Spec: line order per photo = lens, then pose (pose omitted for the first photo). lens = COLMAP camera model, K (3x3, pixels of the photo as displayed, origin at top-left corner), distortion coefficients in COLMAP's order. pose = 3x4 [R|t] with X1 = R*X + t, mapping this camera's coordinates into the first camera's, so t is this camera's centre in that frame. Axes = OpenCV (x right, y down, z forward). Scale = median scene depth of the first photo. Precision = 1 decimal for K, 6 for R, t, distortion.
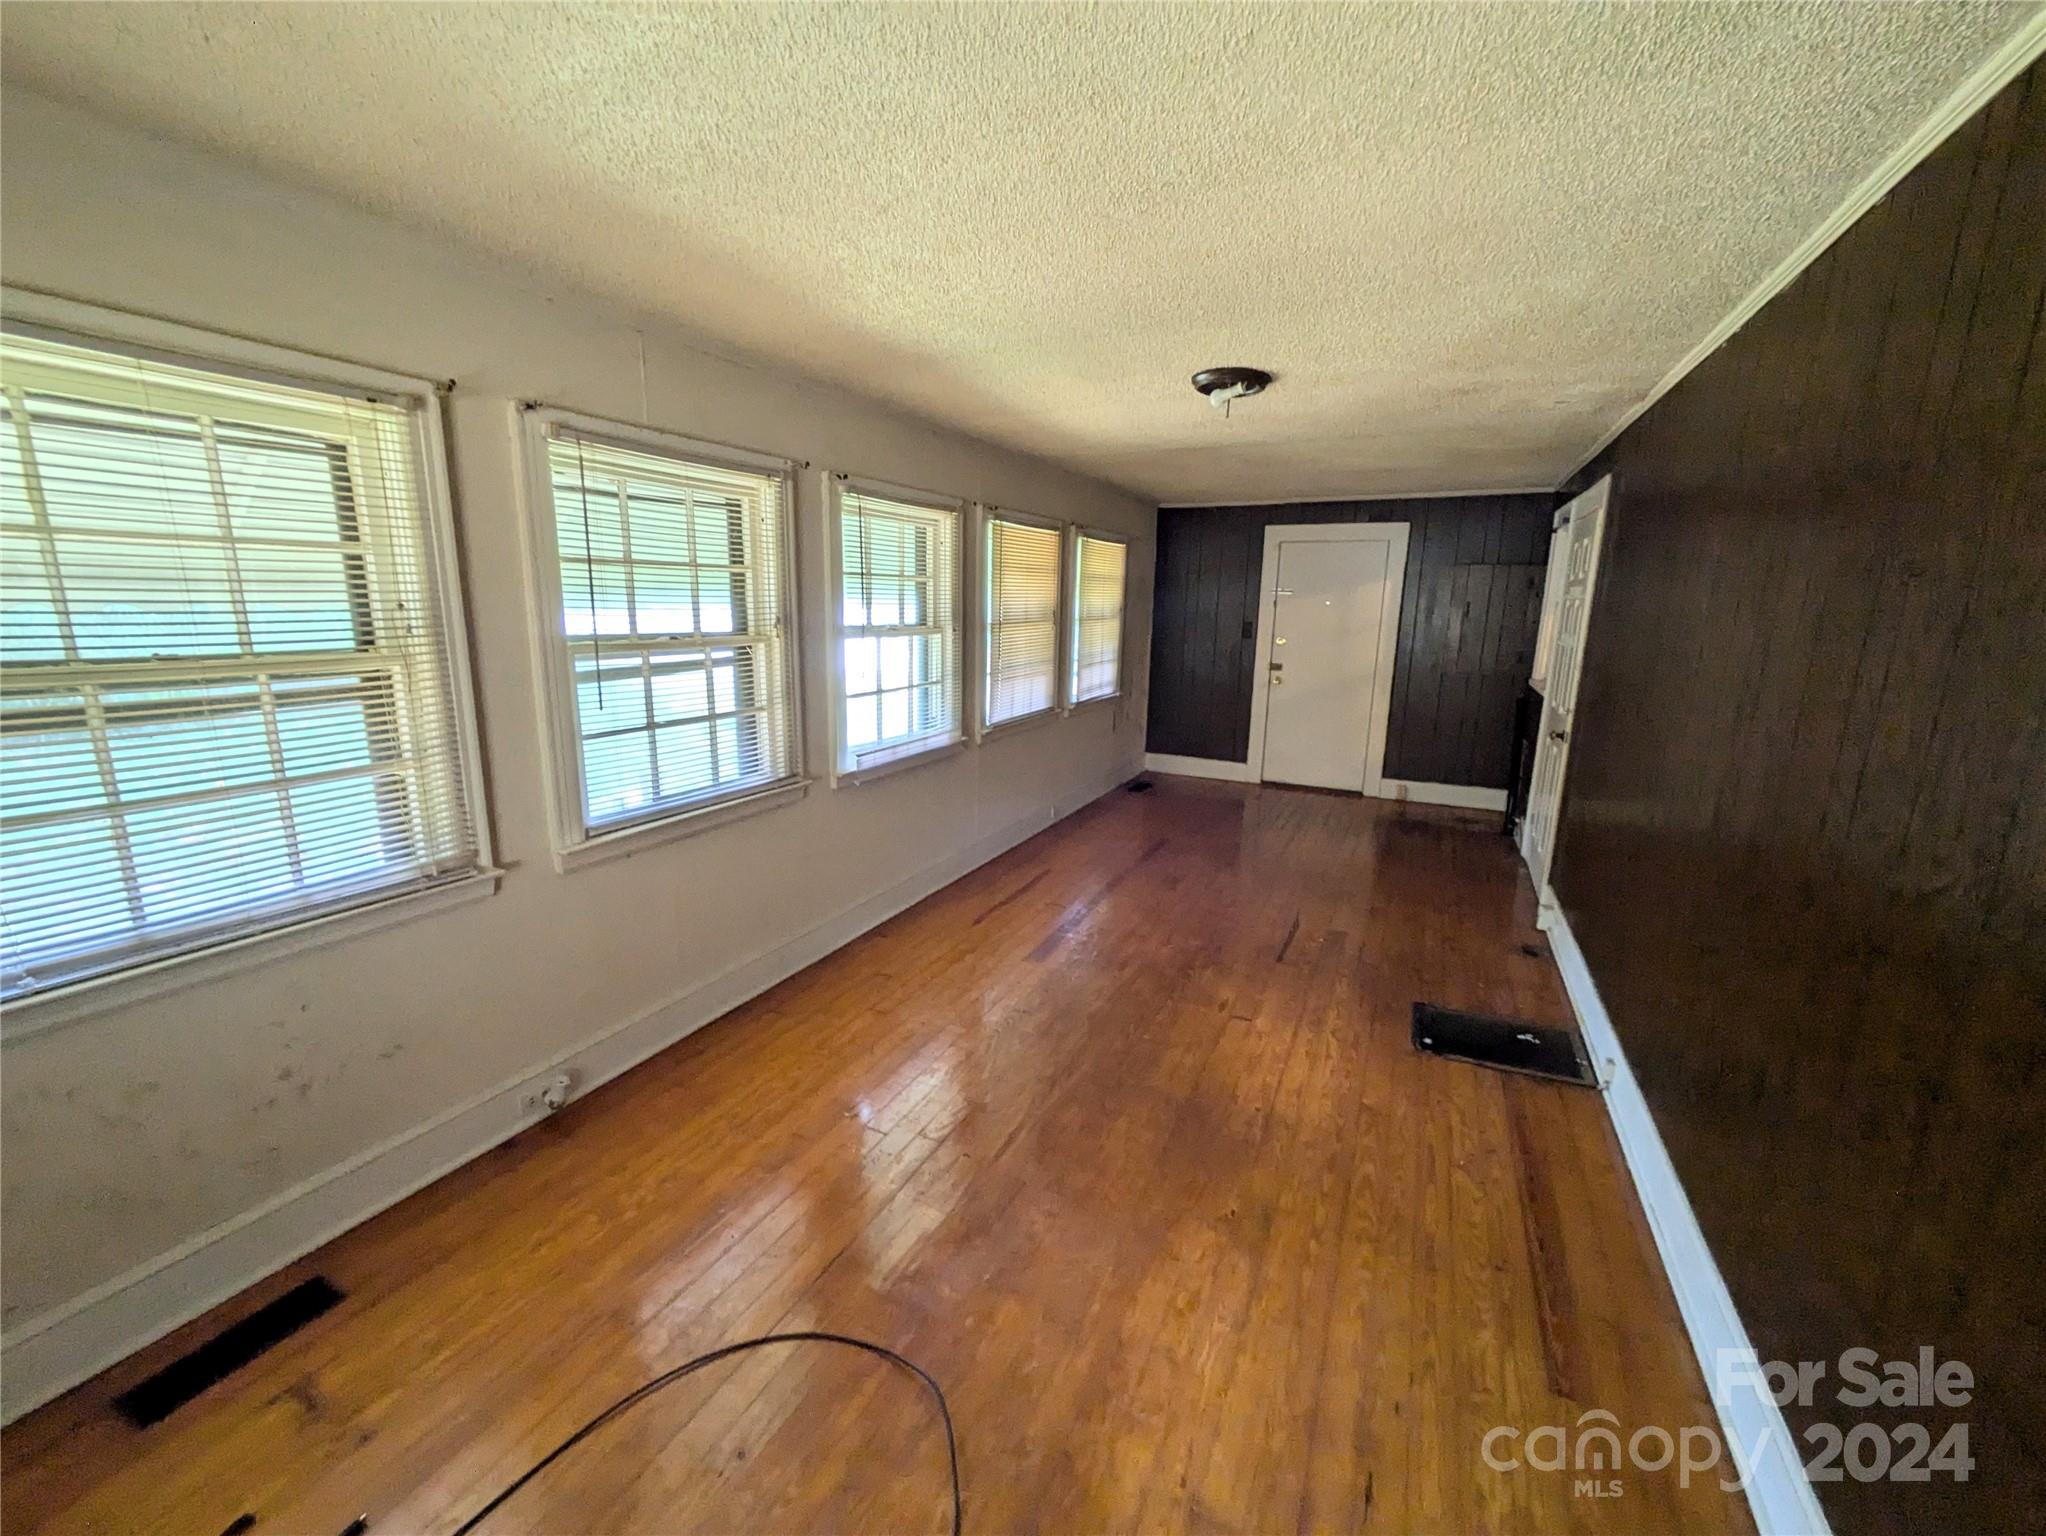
lens RADIAL K [[818.1, 0, 1027.5], [0, 818.1, 776.3], [0, 0, 1]] dist [0.007301, 0.000060]
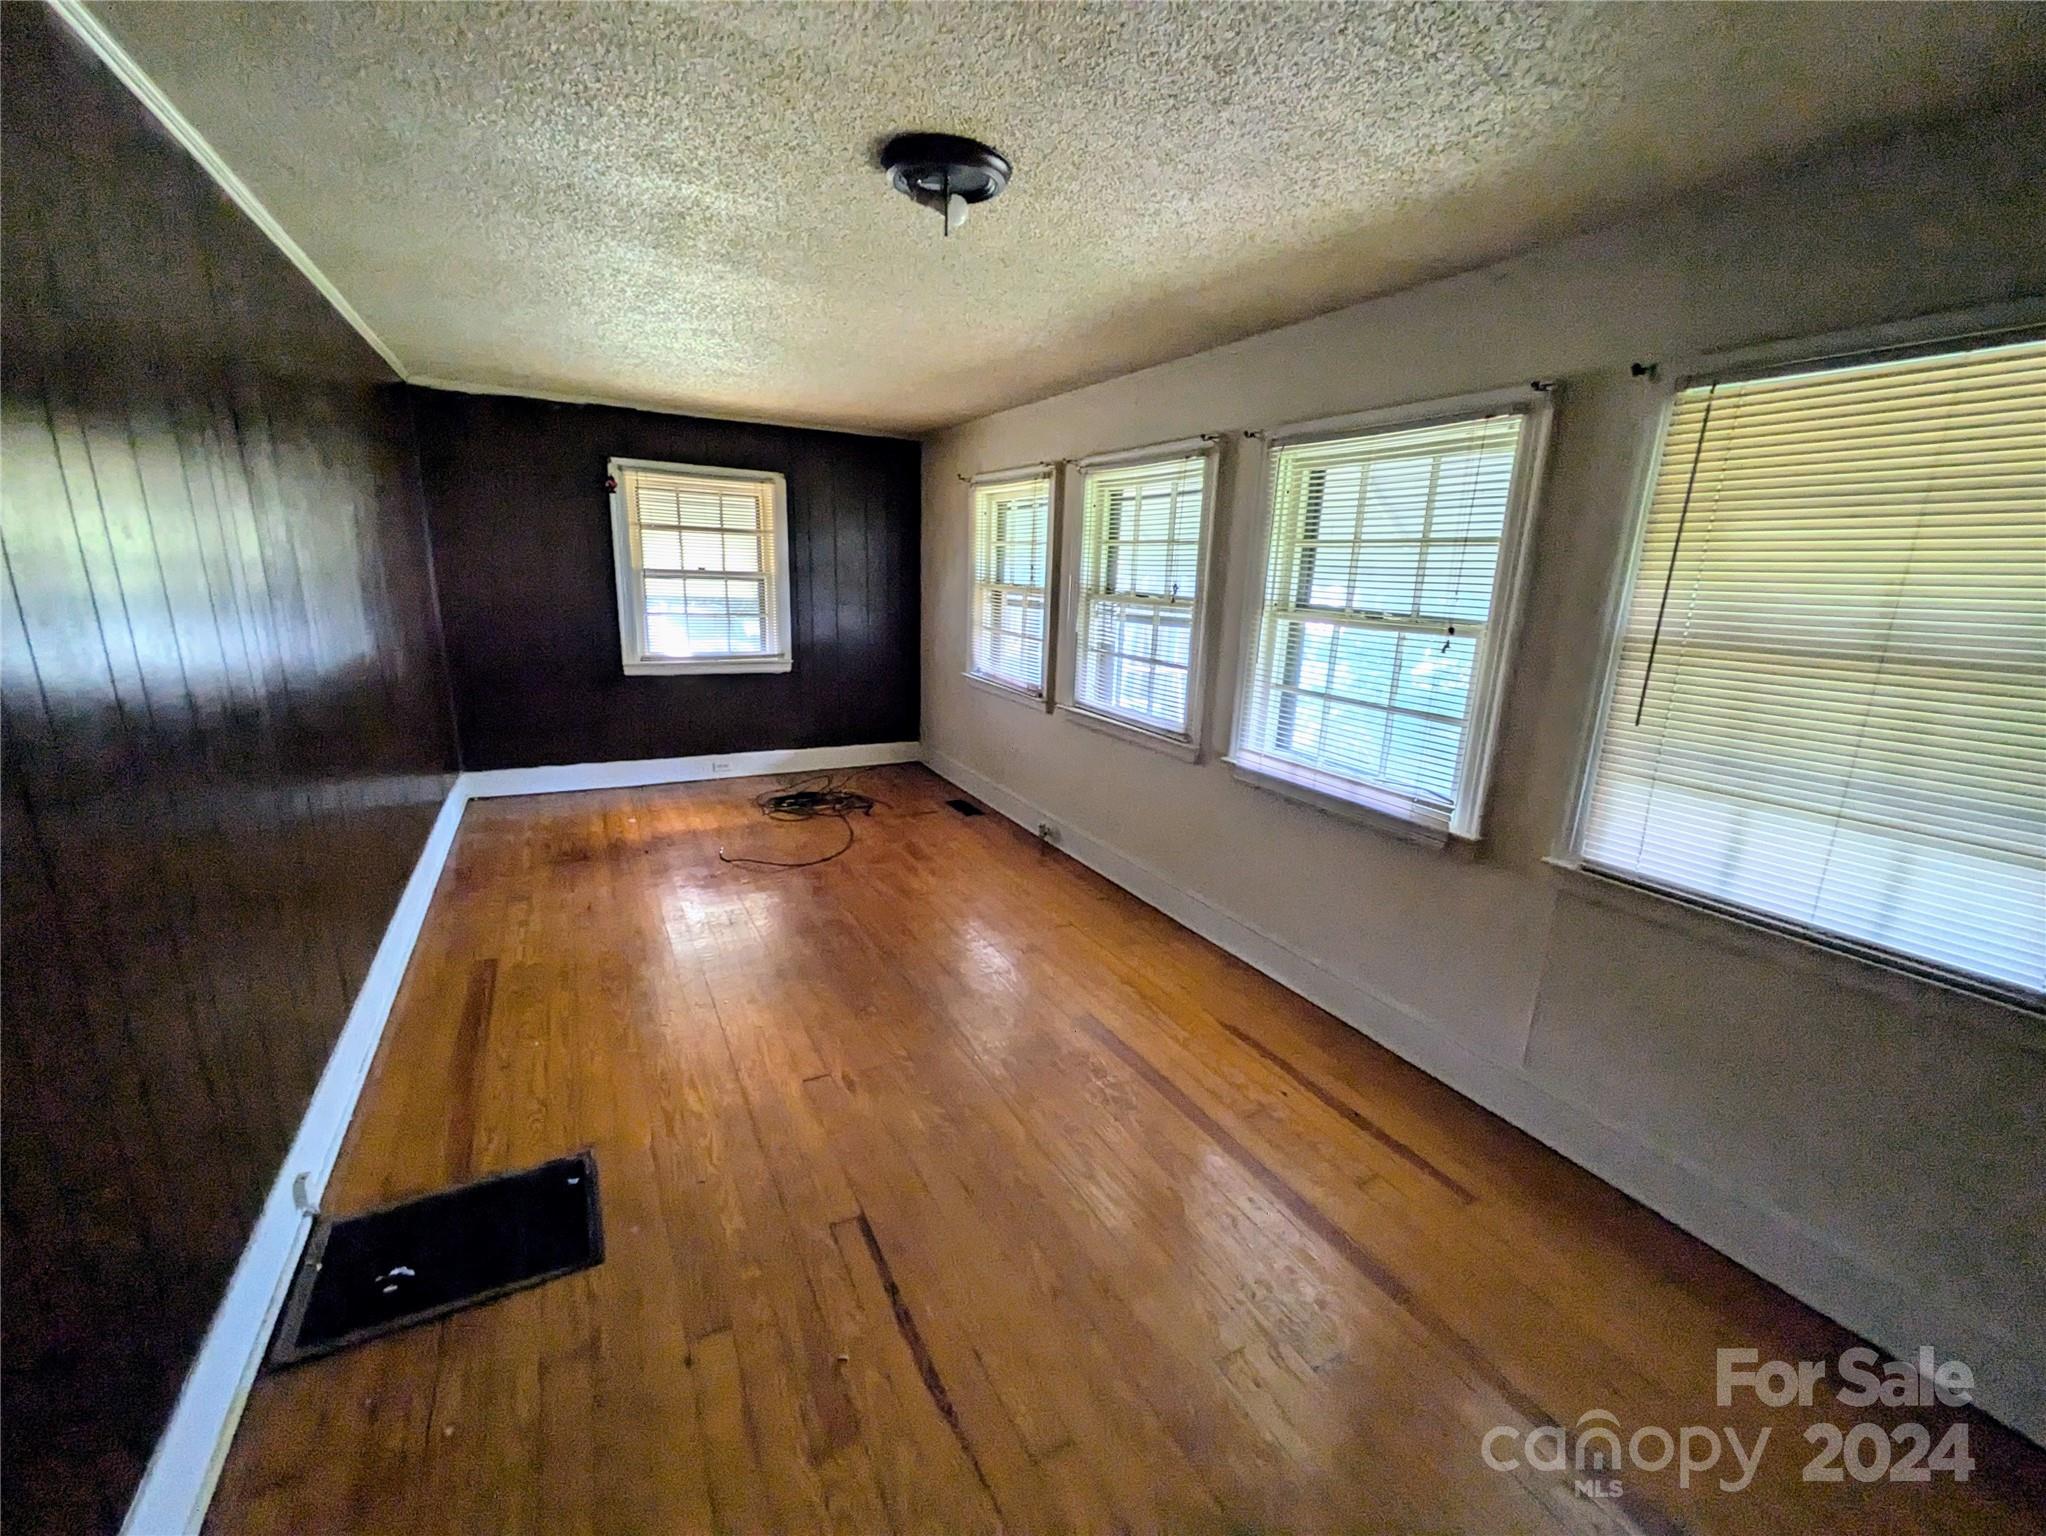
lens RADIAL K [[814.9, 0, 1023.0], [0, 814.9, 768.0], [0, 0, 1]] dist [0.006046, 0.000244]
pose [[-0.573765, 0.167232, -0.801765, 0.727182], [-0.216022, 0.913367, 0.345102, -0.296686], [0.790018, 0.371206, -0.487933, 1.429895]]
